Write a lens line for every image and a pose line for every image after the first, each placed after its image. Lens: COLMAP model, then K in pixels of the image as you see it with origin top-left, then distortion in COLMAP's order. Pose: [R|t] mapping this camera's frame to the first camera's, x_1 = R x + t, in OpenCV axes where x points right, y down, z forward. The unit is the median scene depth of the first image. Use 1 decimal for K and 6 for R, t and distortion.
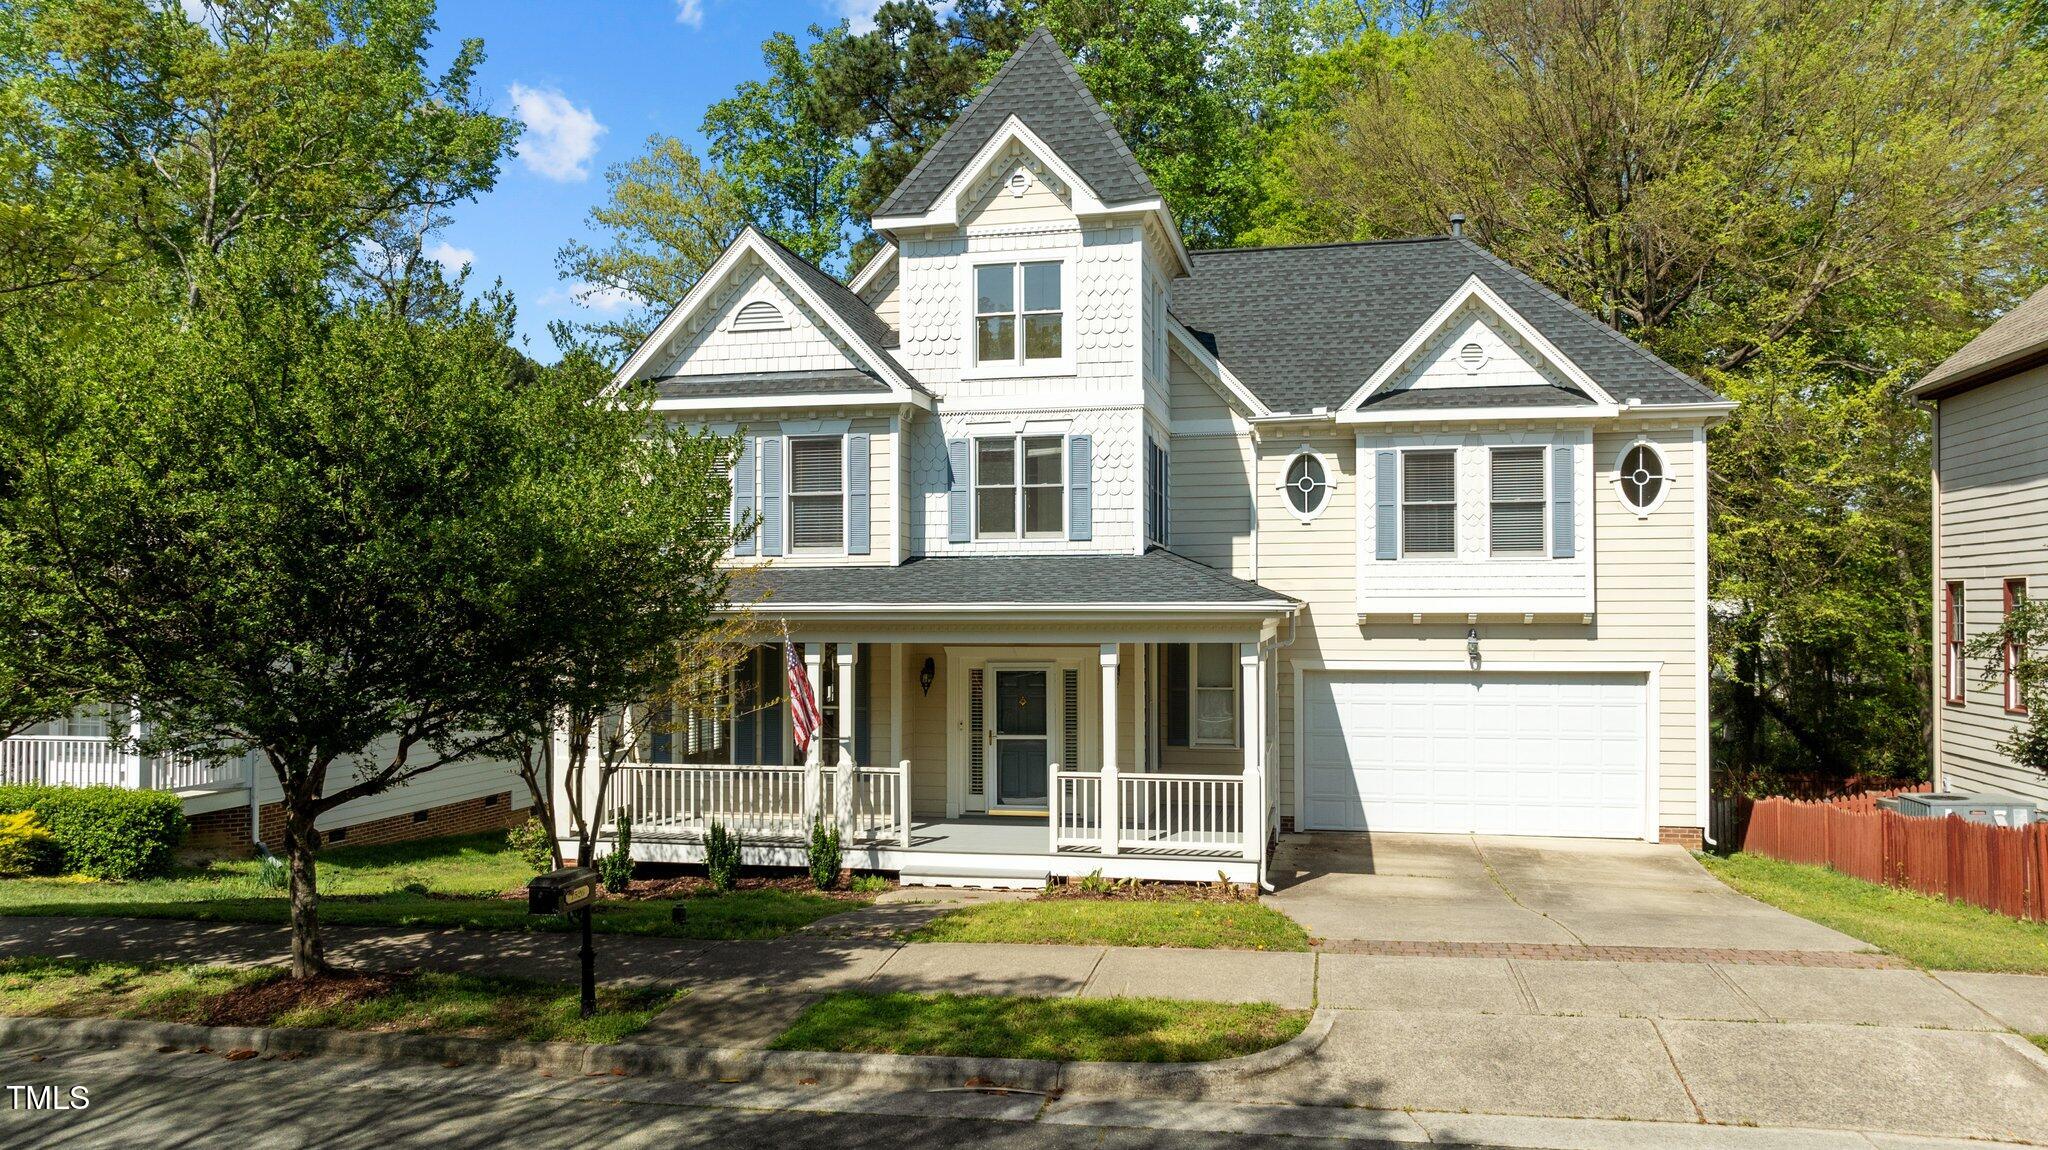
lens RADIAL K [[1477.3, 0, 1024.8], [0, 1477.3, 579.9], [0, 0, 1]] dist [0.008488, 0.001573]
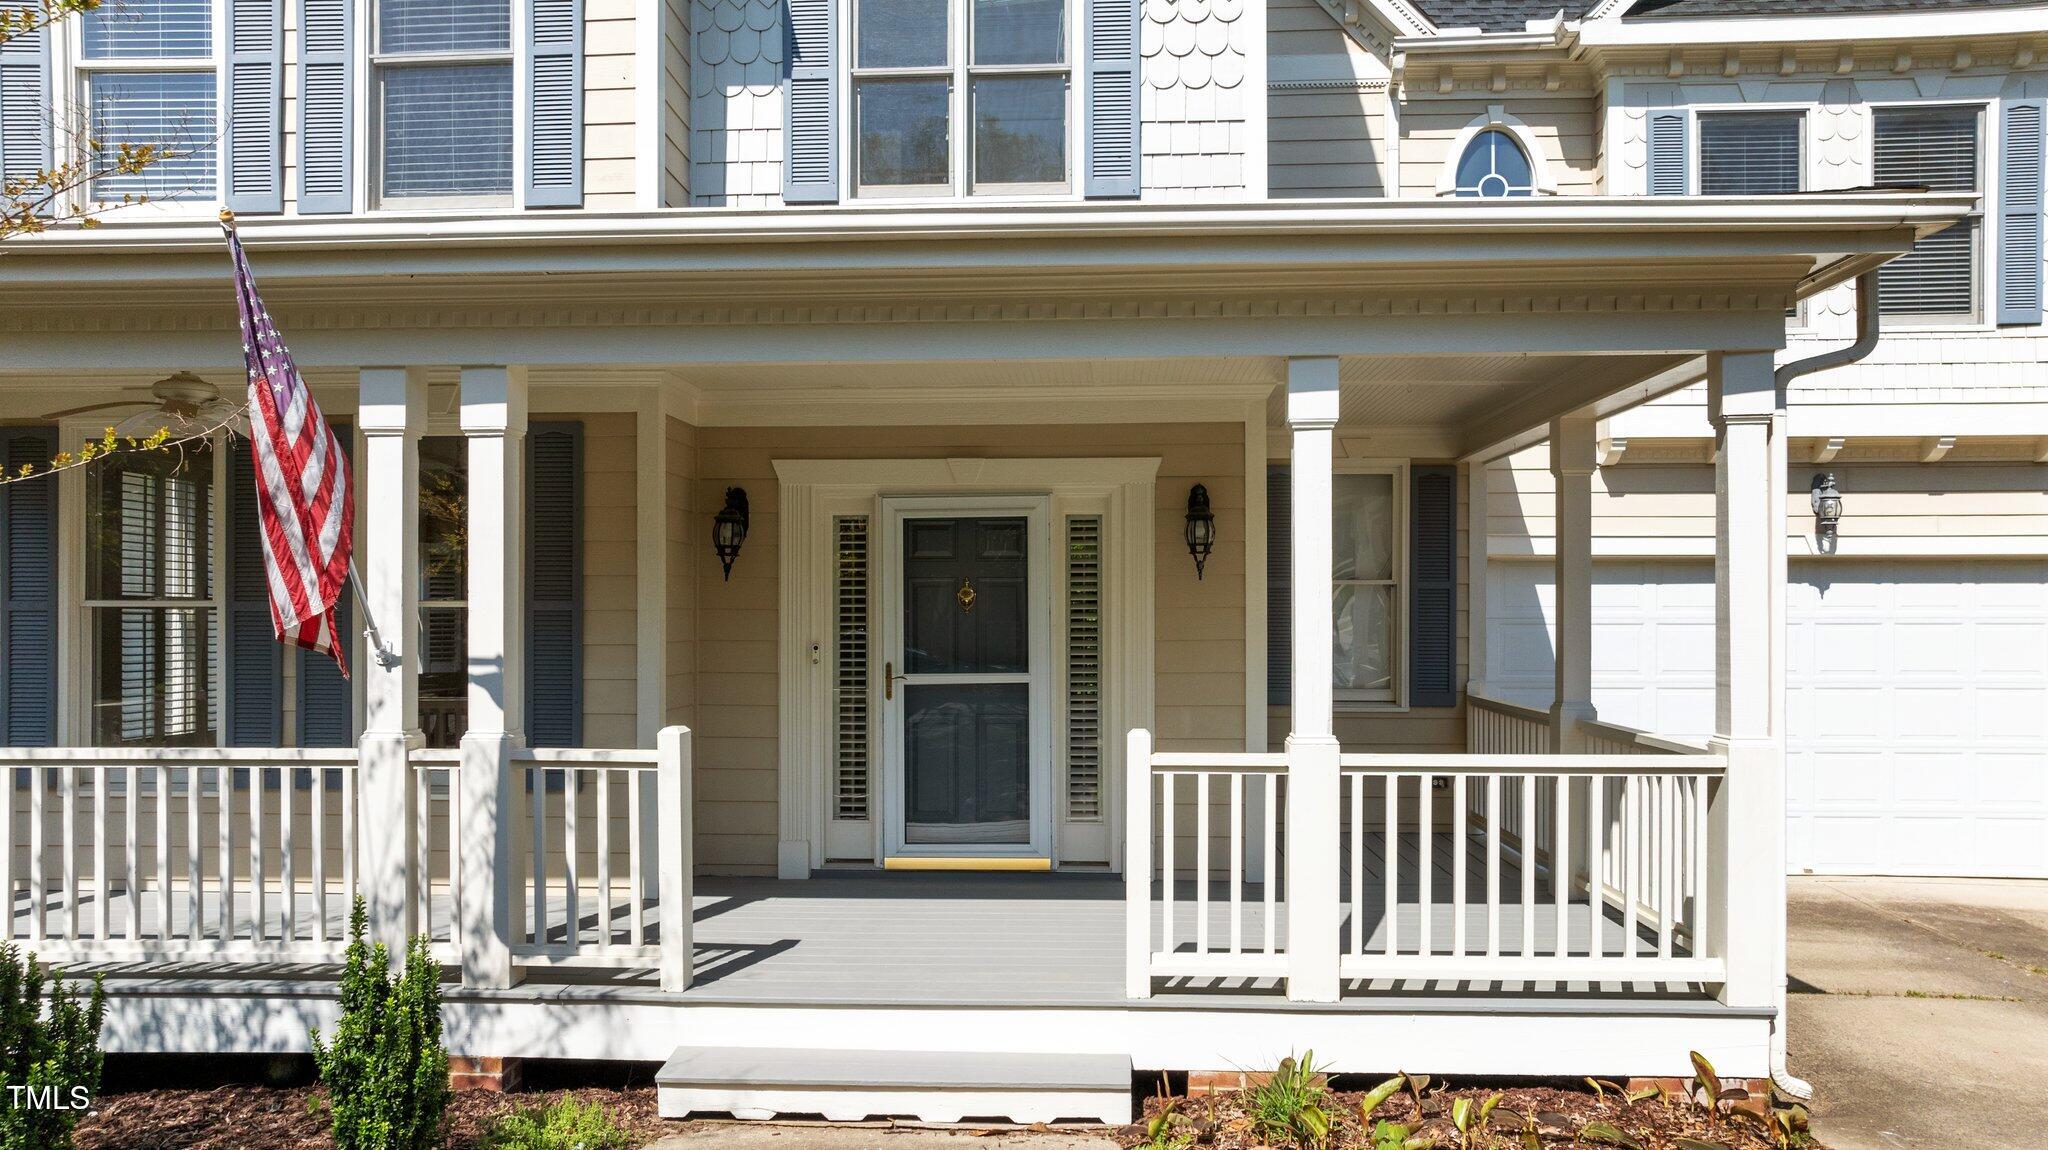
lens RADIAL K [[1427.1, 0, 1016.0], [0, 1427.1, 626.6], [0, 0, 1]] dist [-0.004340, -0.005904]
pose [[0.988646, 0.001542, 0.150253, -0.047989], [-0.004779, 0.999764, 0.021184, 0.083212], [-0.150185, -0.021661, 0.988421, 0.603845]]
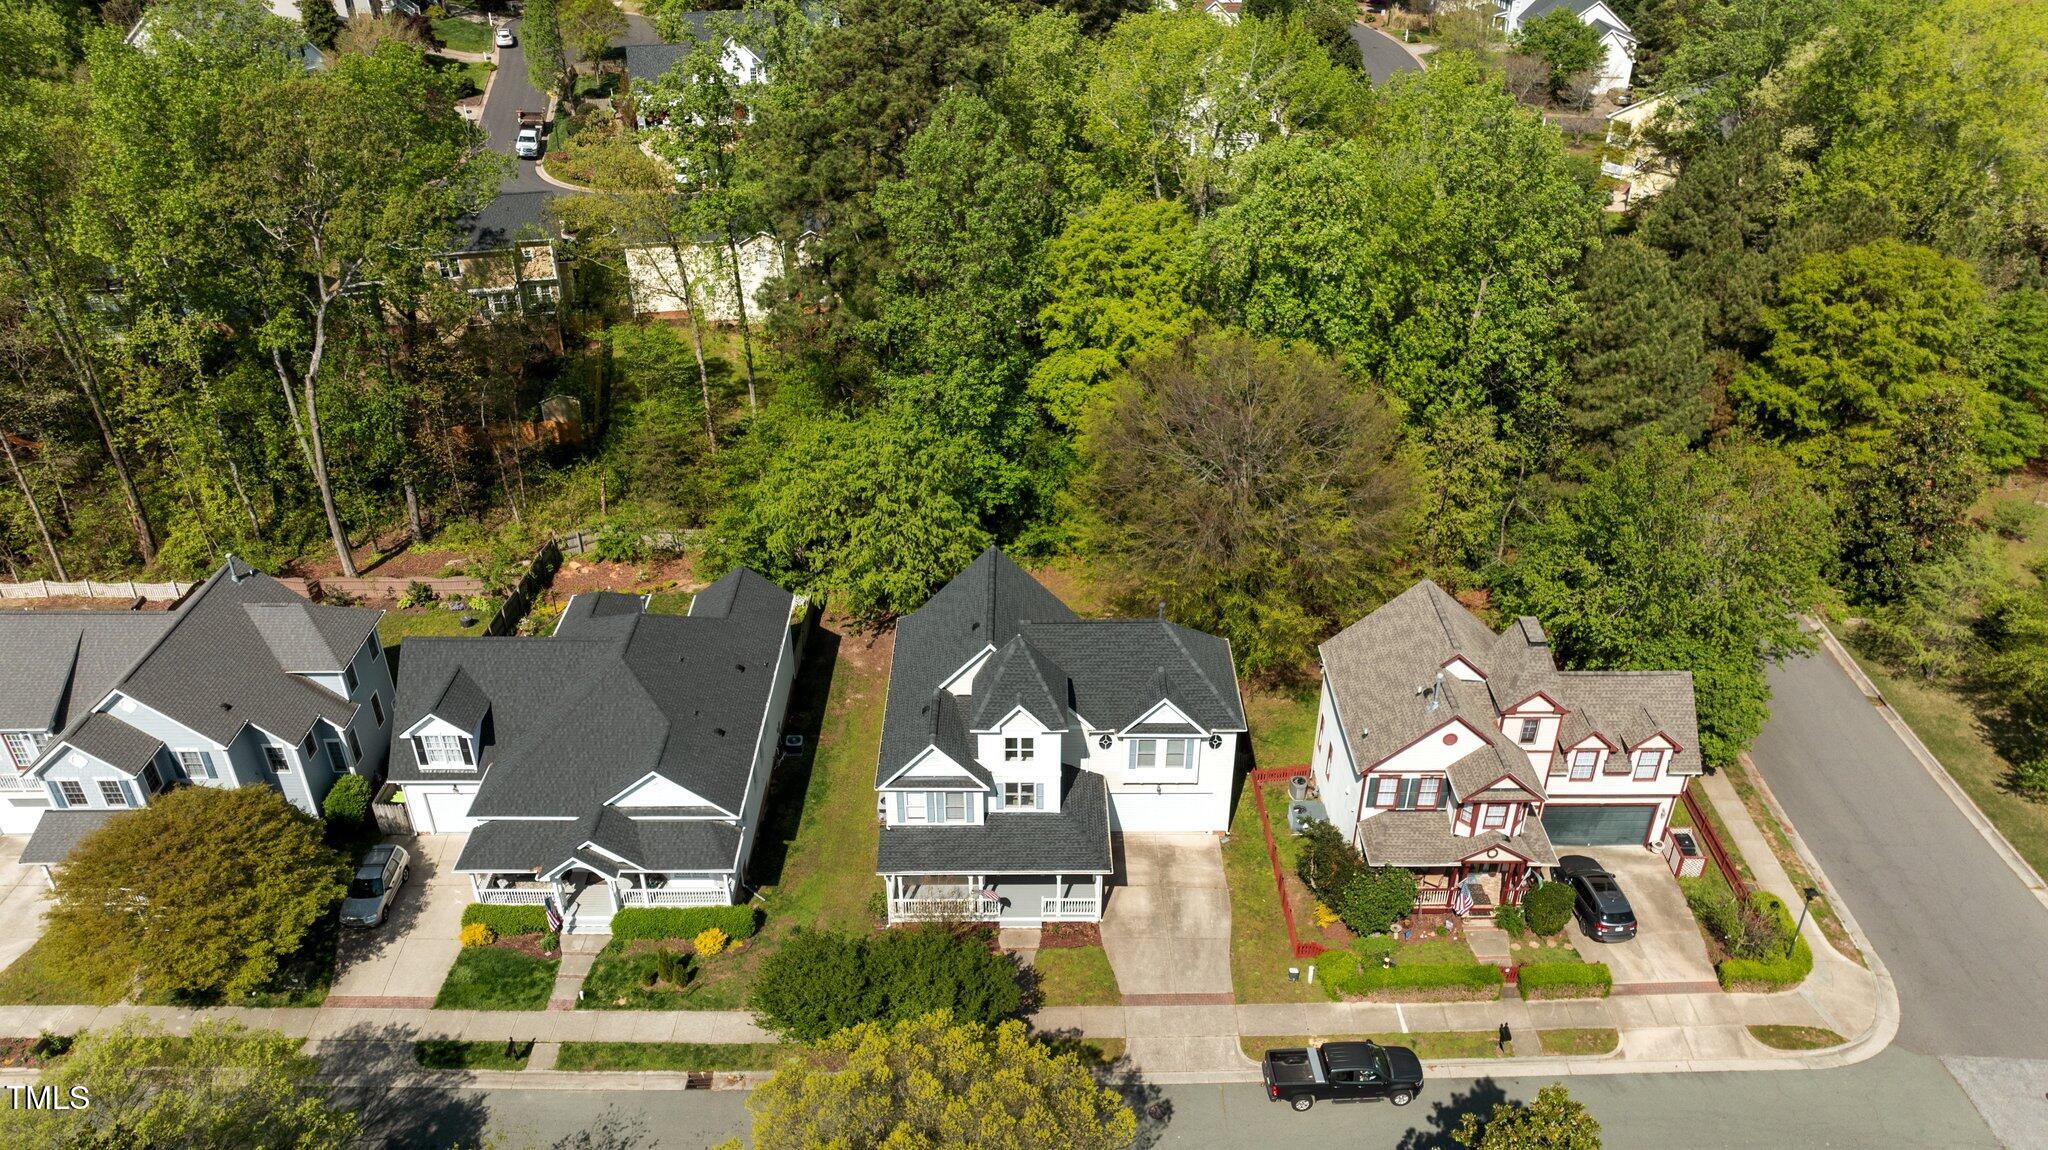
lens RADIAL K [[1430.8, 0, 1026.5], [0, 1430.8, 579.8], [0, 0, 1]] dist [-0.009333, -0.007961]
pose [[0.976858, -0.114853, 0.180435, -0.477924], [-0.001548, 0.839776, 0.542932, -2.063860], [-0.213882, -0.530647, 0.820164, -1.213488]]
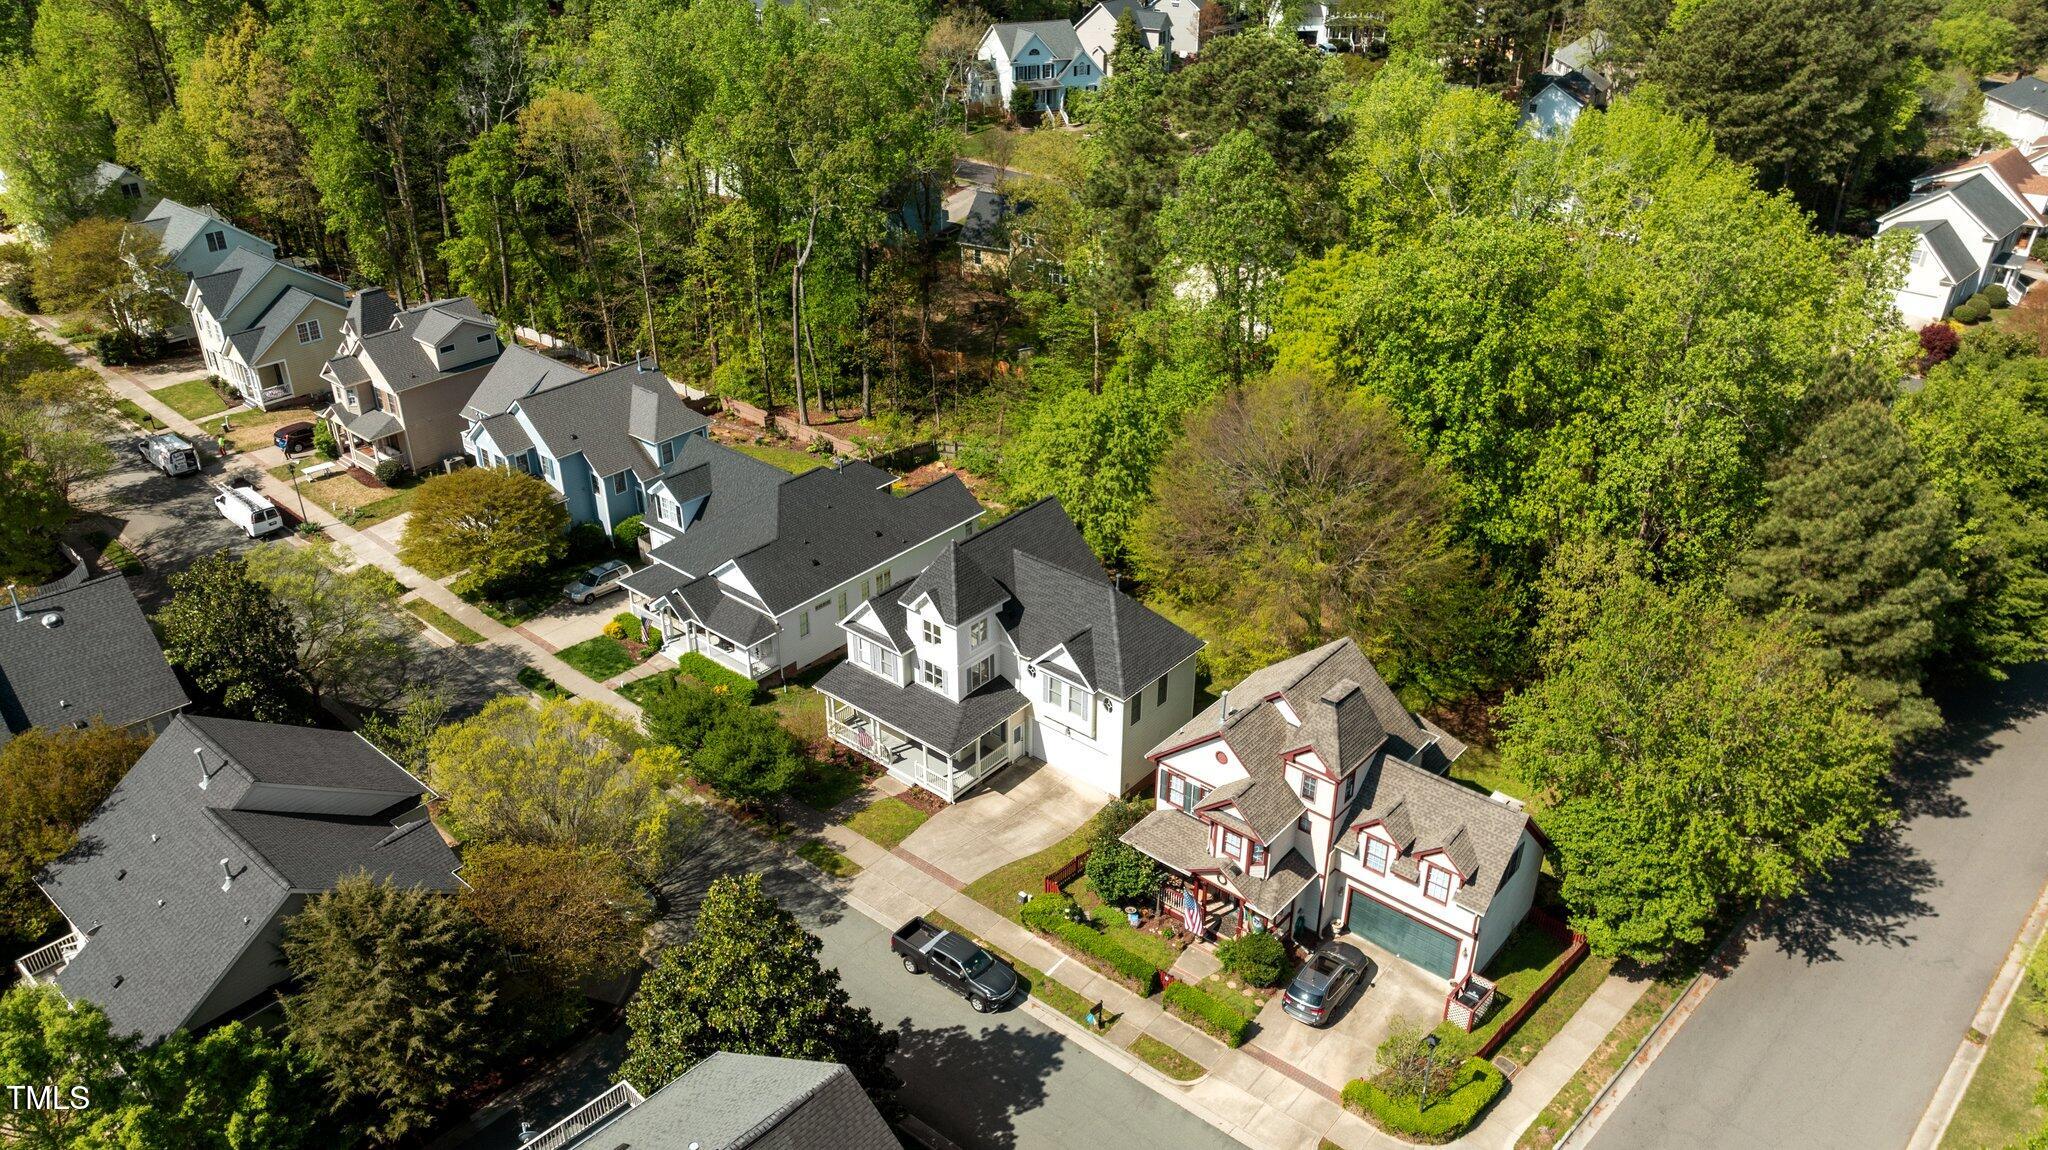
lens RADIAL K [[1429.0, 0, 1026.2], [0, 1429.0, 571.6], [0, 0, 1]] dist [0.009406, 0.000915]
pose [[0.882861, 0.222396, -0.413638, 1.620375], [0.010209, 0.871469, 0.490345, -2.037578], [0.469523, -0.437129, 0.767115, -1.515205]]
